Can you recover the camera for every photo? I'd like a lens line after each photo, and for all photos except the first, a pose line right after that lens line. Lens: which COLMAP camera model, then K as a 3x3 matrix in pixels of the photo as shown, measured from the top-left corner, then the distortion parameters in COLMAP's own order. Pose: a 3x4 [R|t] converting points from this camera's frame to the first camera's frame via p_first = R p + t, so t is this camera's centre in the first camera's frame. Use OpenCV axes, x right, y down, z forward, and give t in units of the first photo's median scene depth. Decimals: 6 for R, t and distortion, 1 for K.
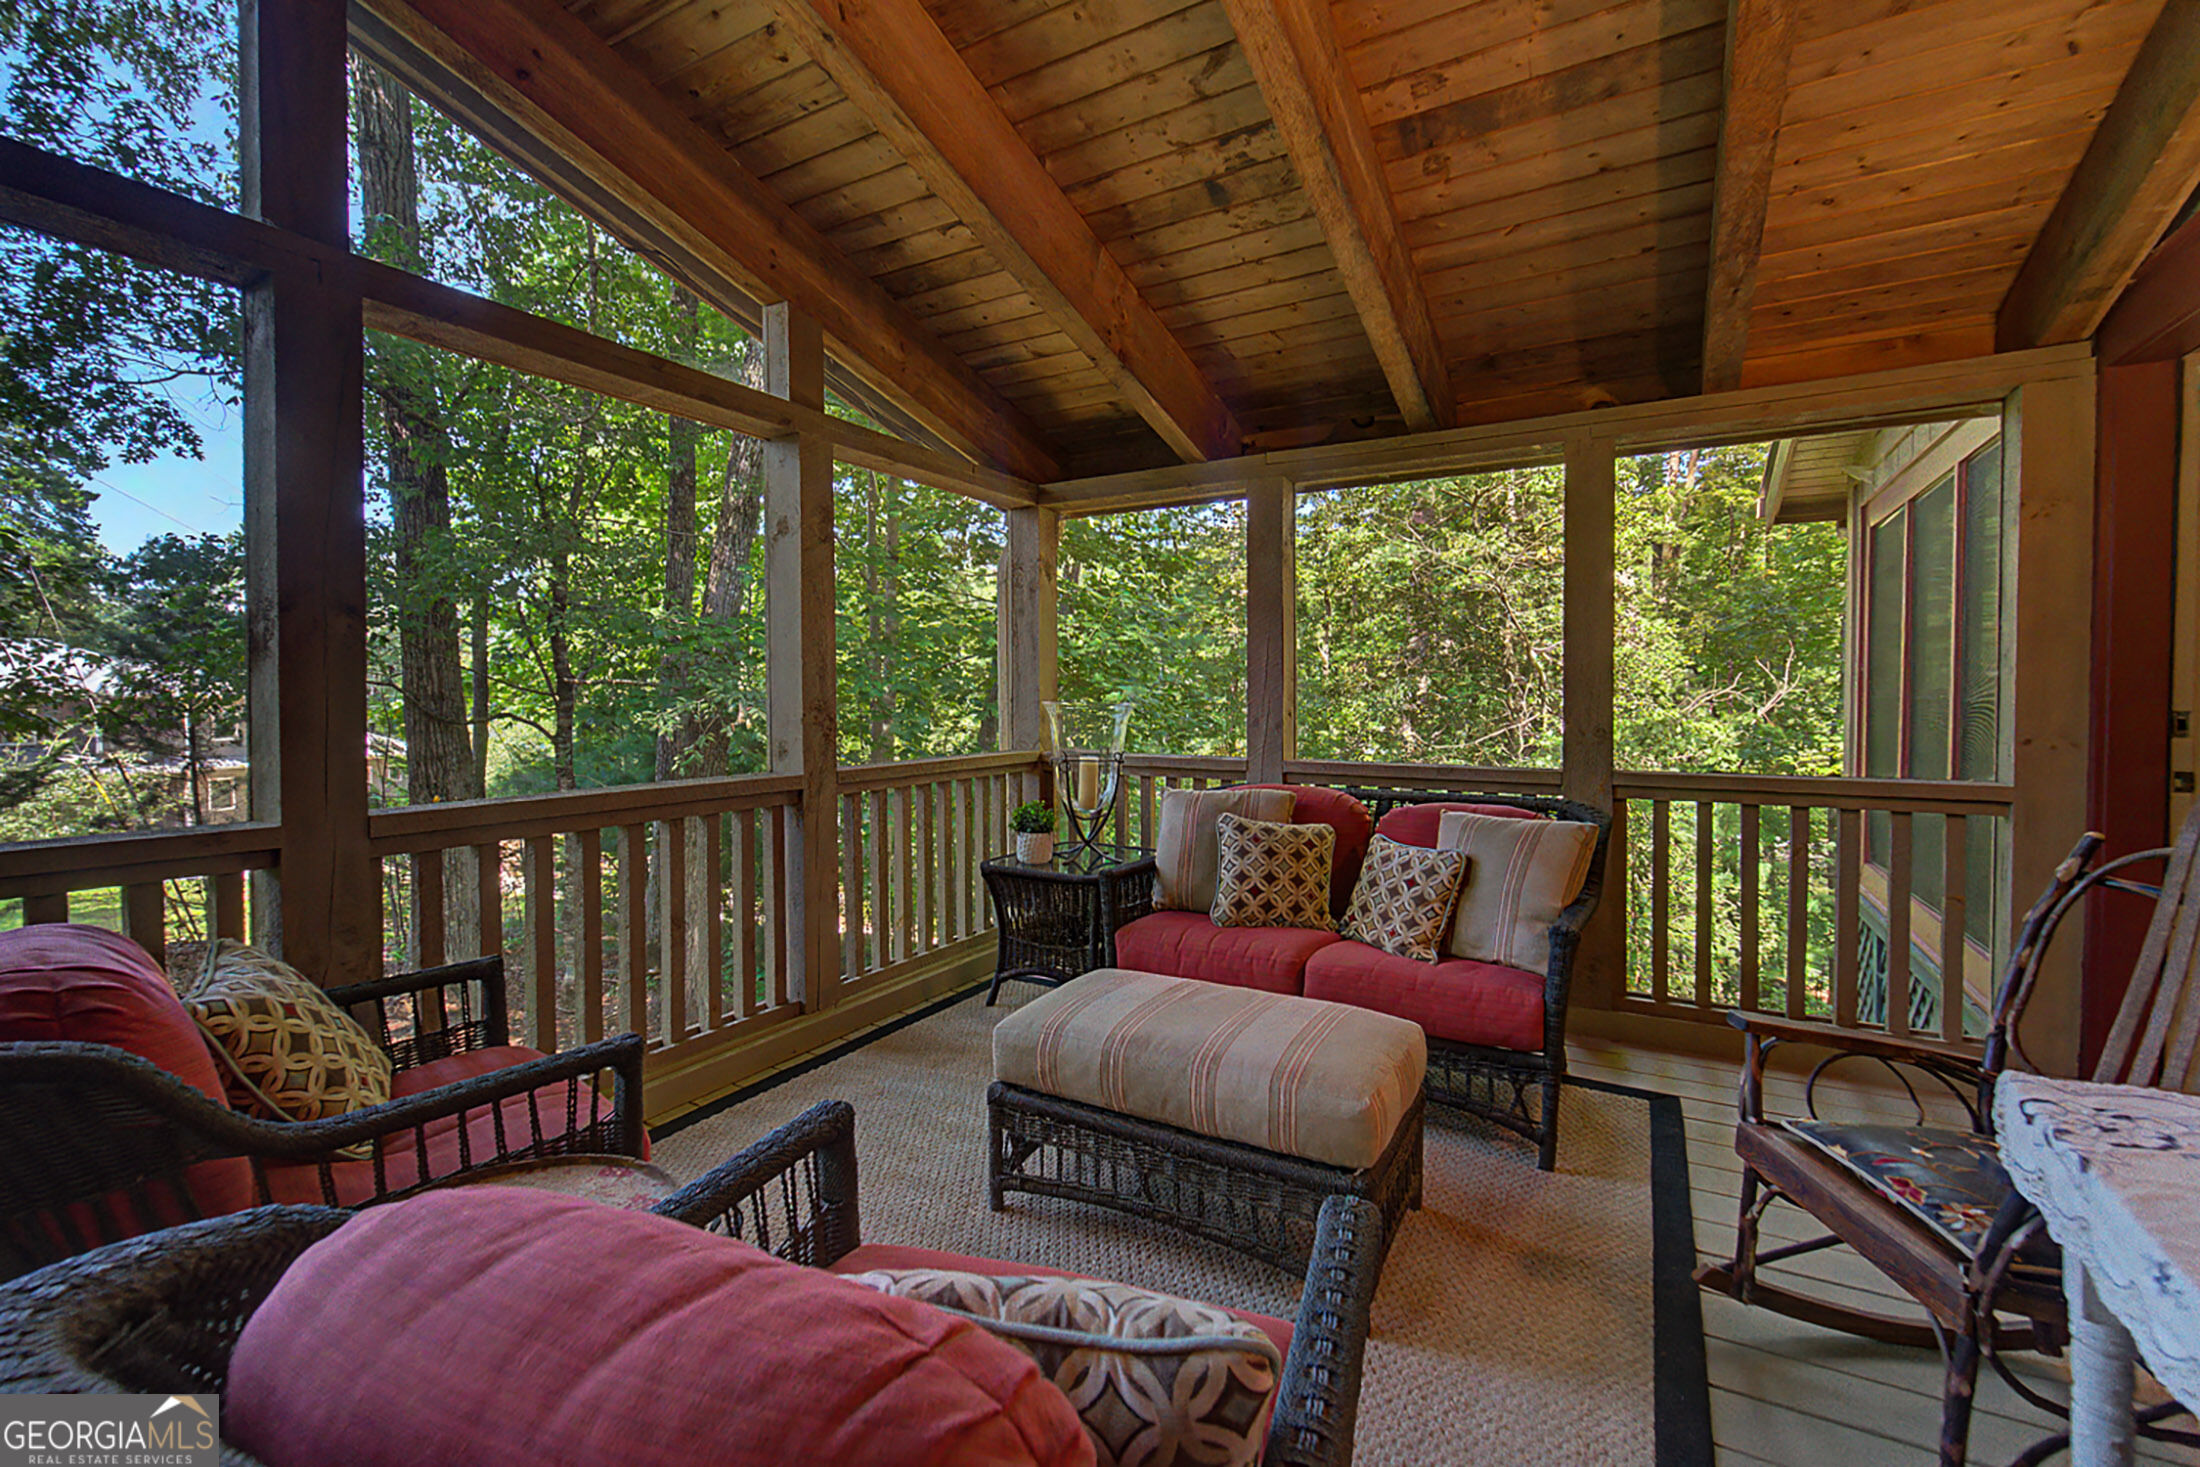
lens RADIAL K [[916.8, 0, 1097.8], [0, 916.8, 724.0], [0, 0, 1]] dist [0.009390, -0.000058]
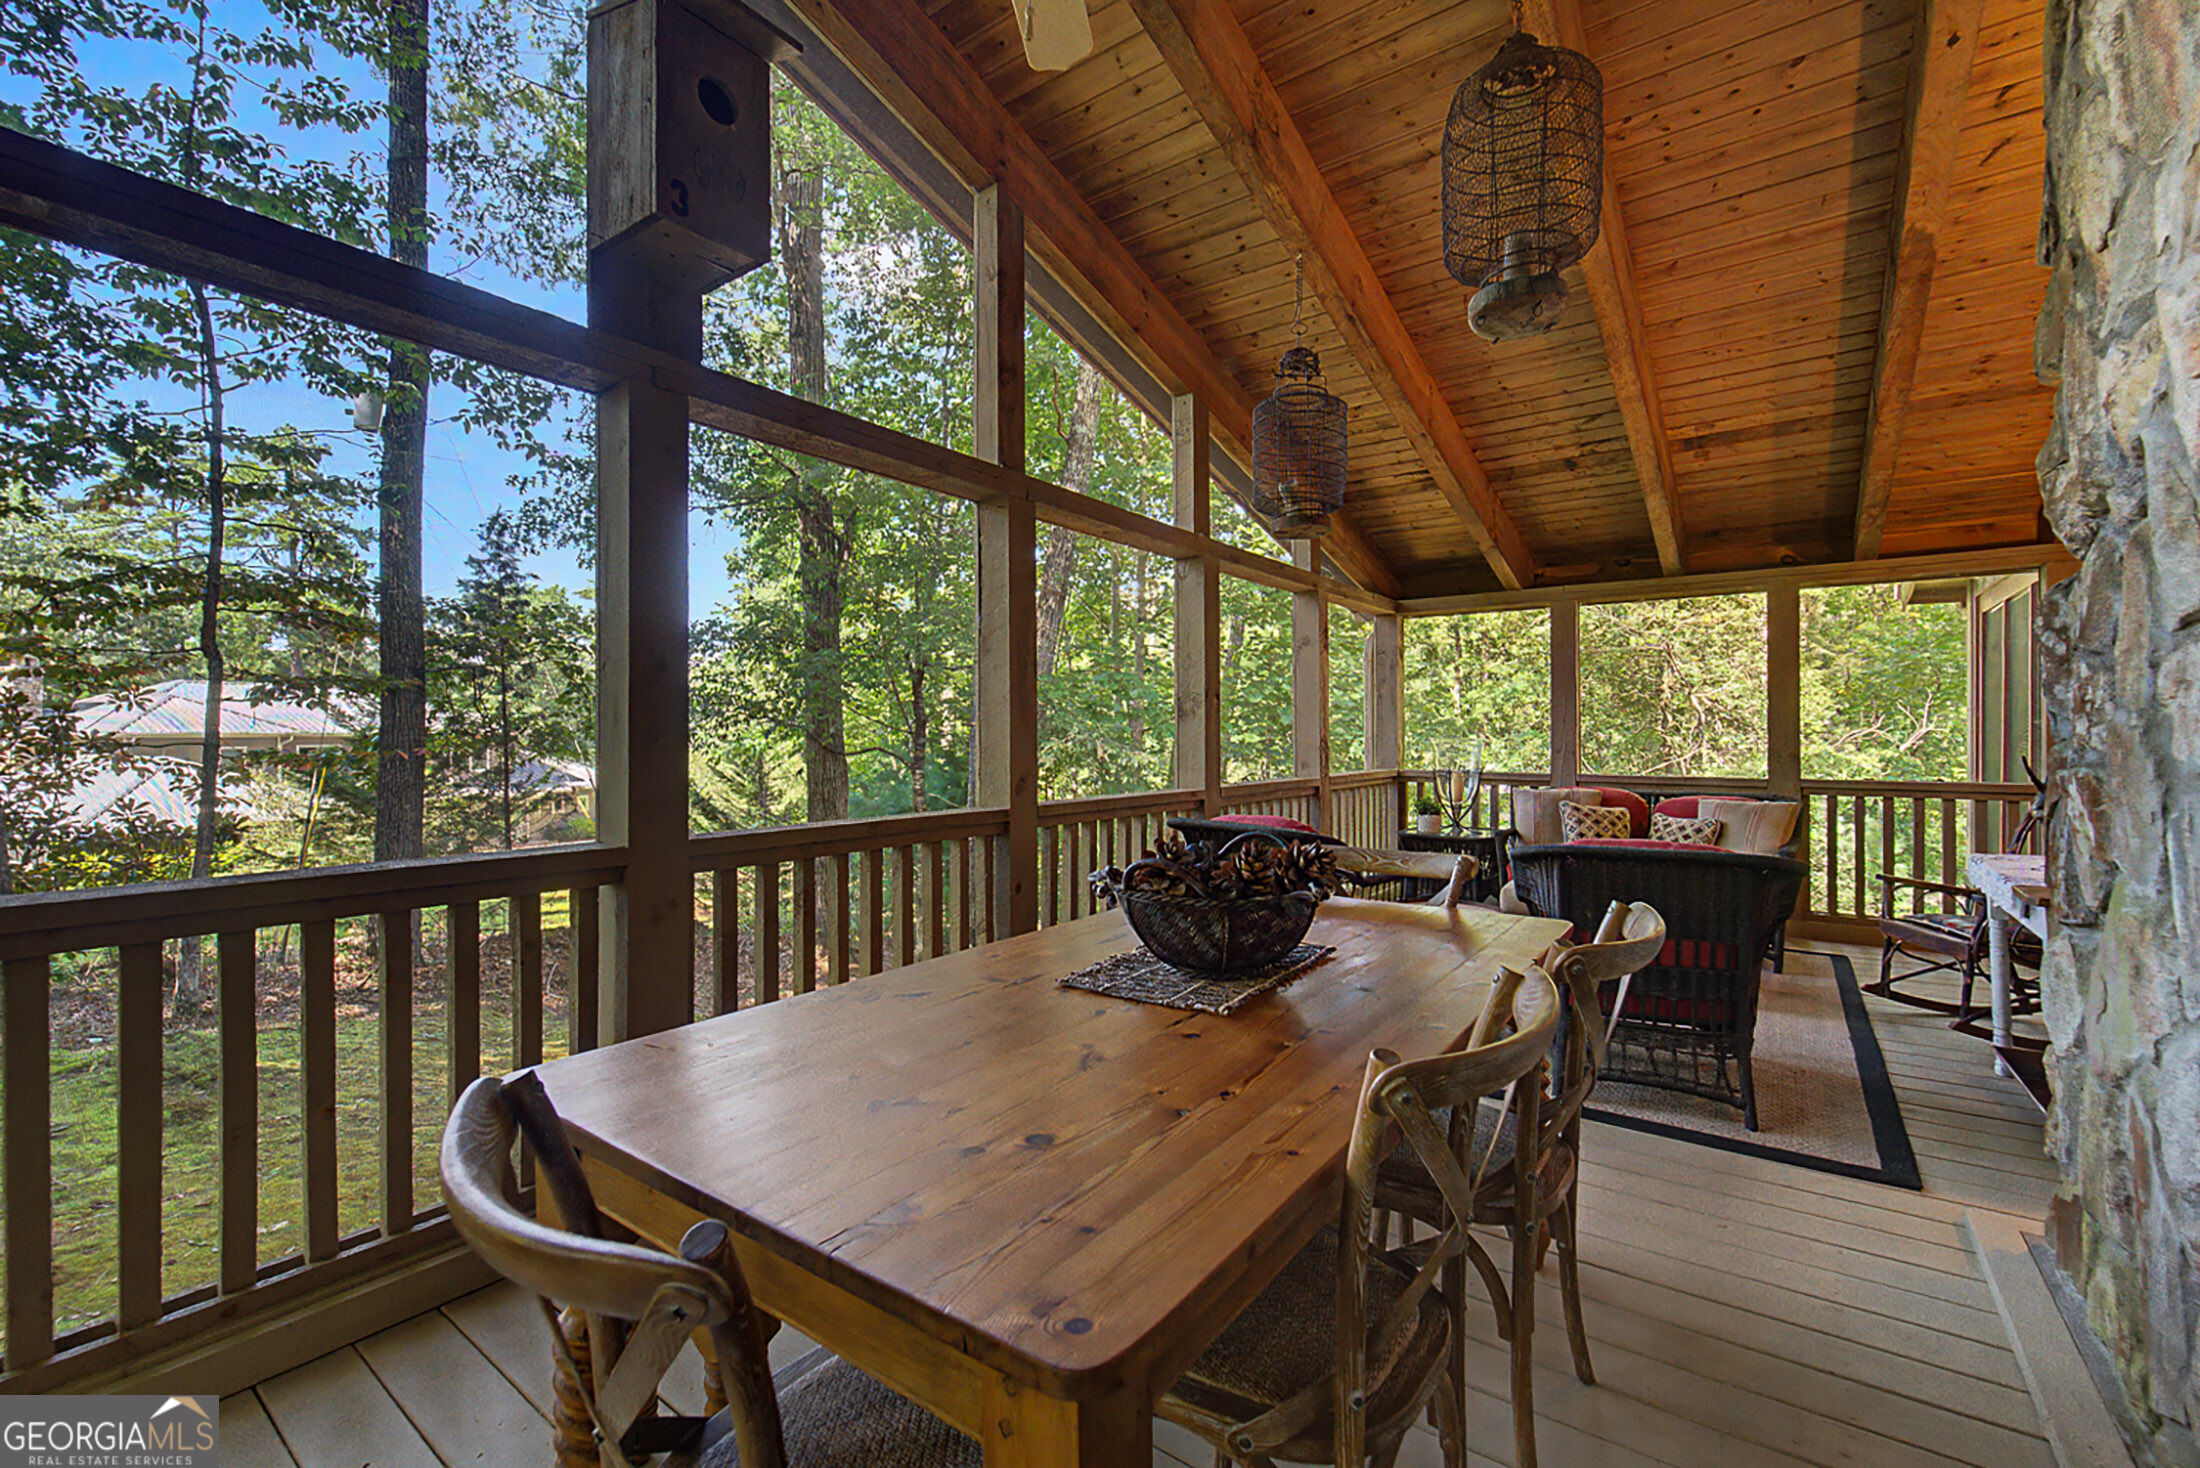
lens RADIAL K [[886.9, 0, 1104.0], [0, 886.9, 745.3], [0, 0, 1]] dist [-0.001340, -0.000367]
pose [[0.993501, 0.001029, -0.113822, -0.496654], [-0.003121, 0.999829, -0.018203, 0.022343], [0.113784, 0.018440, 0.993334, -0.720341]]
